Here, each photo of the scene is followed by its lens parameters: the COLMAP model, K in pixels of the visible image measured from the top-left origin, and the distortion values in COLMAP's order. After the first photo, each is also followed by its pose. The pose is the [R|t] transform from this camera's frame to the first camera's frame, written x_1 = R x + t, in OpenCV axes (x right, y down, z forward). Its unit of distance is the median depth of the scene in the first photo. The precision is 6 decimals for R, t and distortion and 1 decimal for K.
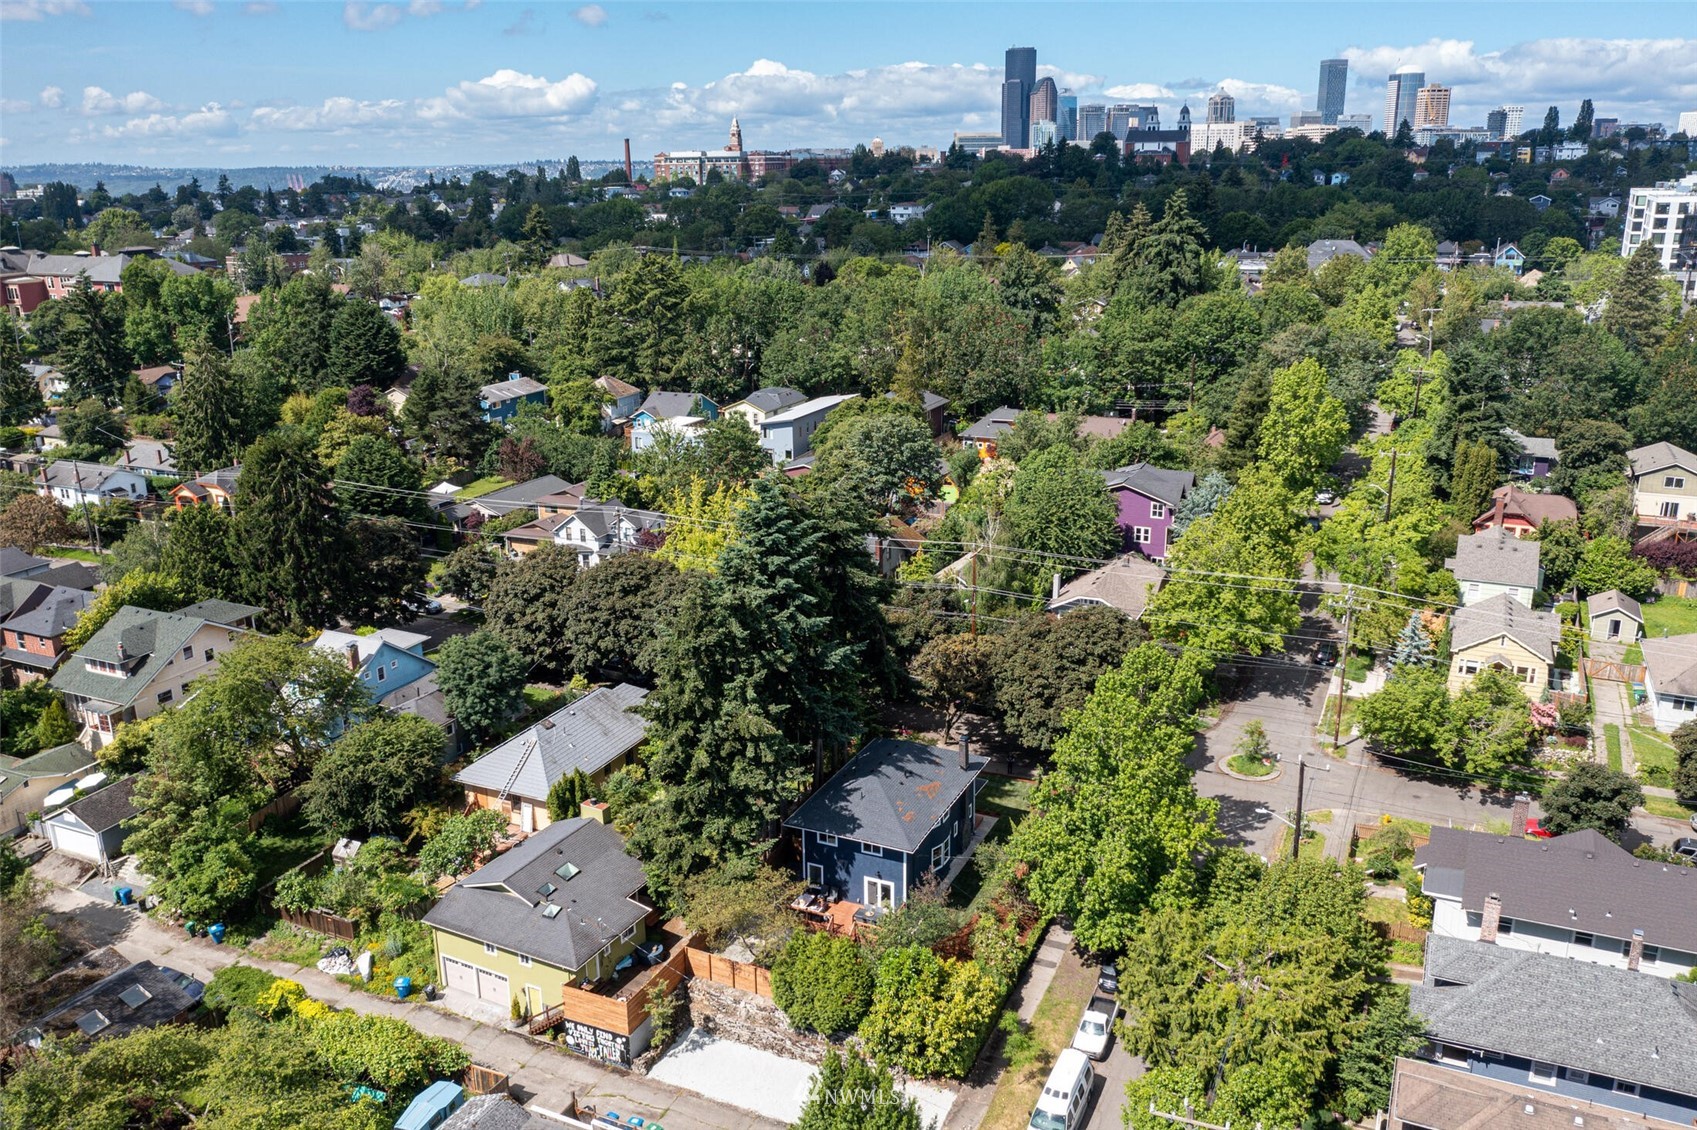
lens RADIAL K [[1349.4, 0, 848.5], [0, 1349.4, 565.0], [0, 0, 1]] dist [-0.006422, 0.006617]
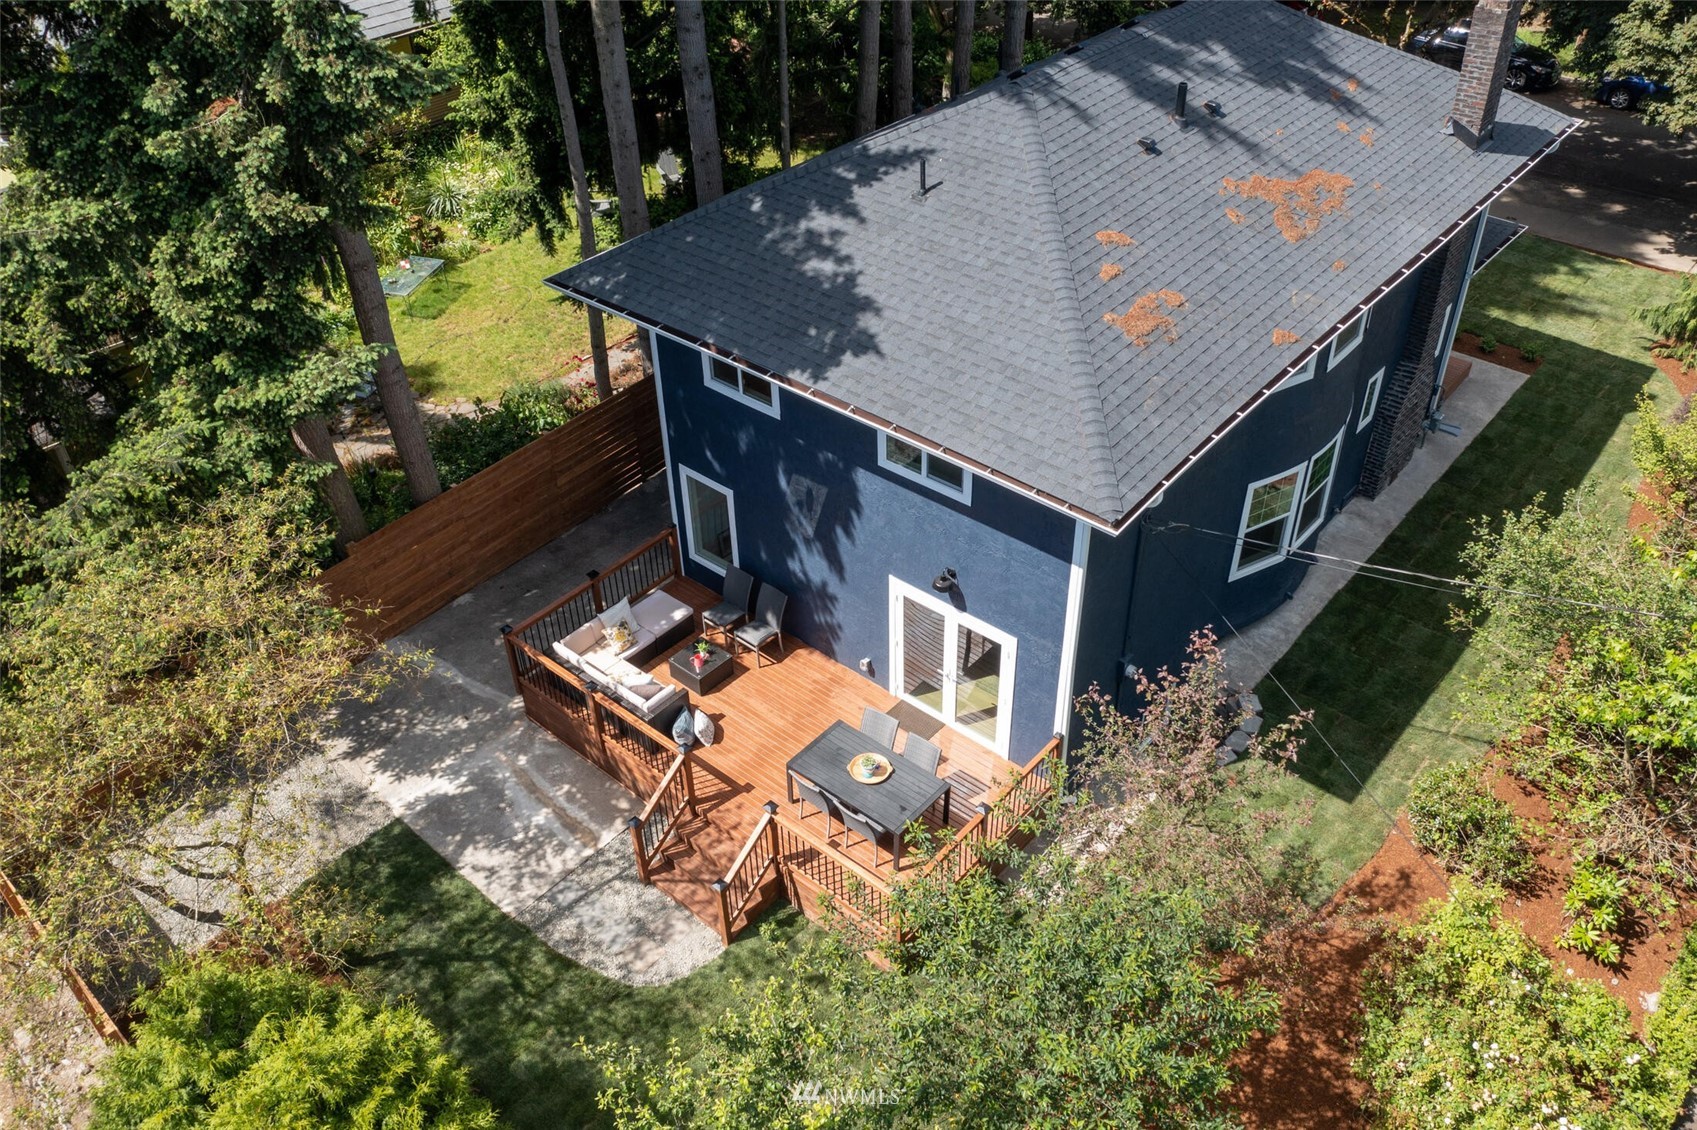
lens RADIAL K [[1346.9, 0, 848.5], [0, 1346.9, 565.0], [0, 0, 1]] dist [-0.012793, 0.004039]
pose [[0.963128, 0.161521, -0.215165, 0.040857], [-0.073070, 0.926715, 0.368592, 0.124552], [0.258932, -0.339279, 0.904347, 0.659397]]
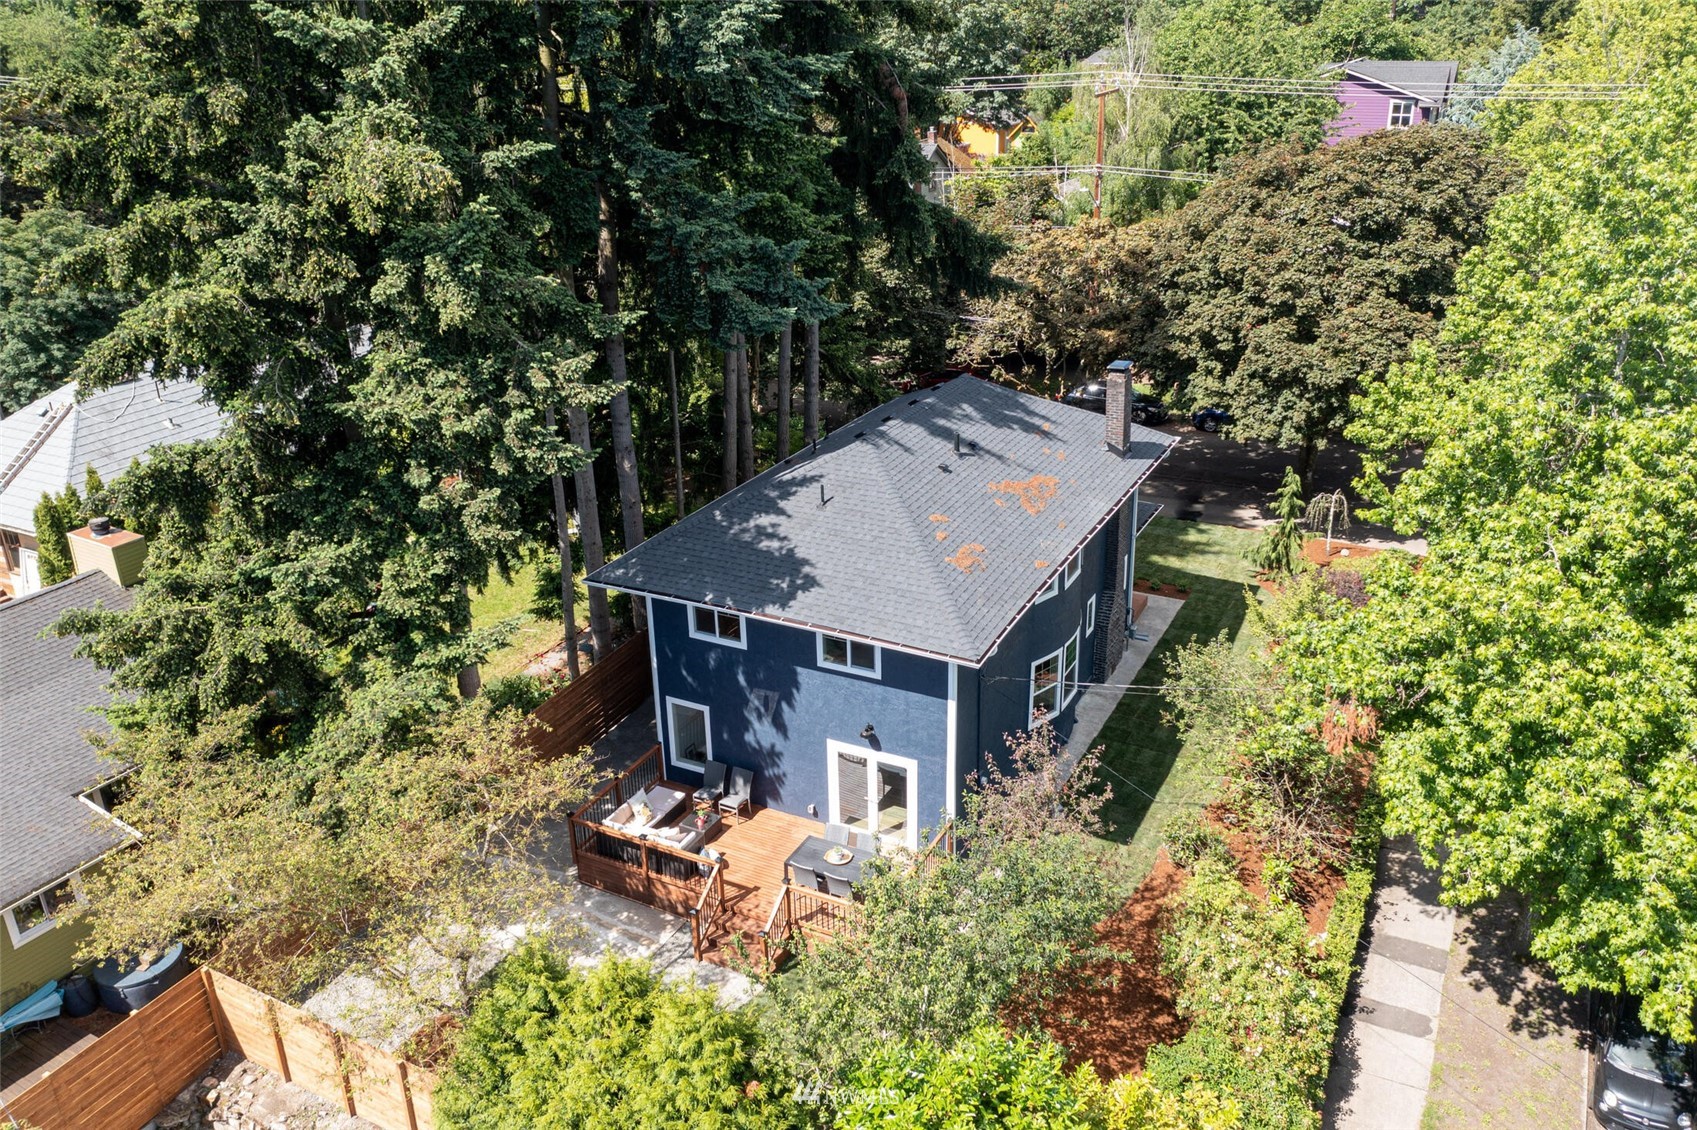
lens RADIAL K [[1349.4, 0, 848.5], [0, 1349.4, 565.0], [0, 0, 1]] dist [-0.006422, 0.006617]
pose [[0.999285, 0.010369, -0.036349, 0.023068], [-0.006434, 0.994265, 0.106755, 0.125142], [0.037247, -0.106445, 0.993621, 0.552714]]
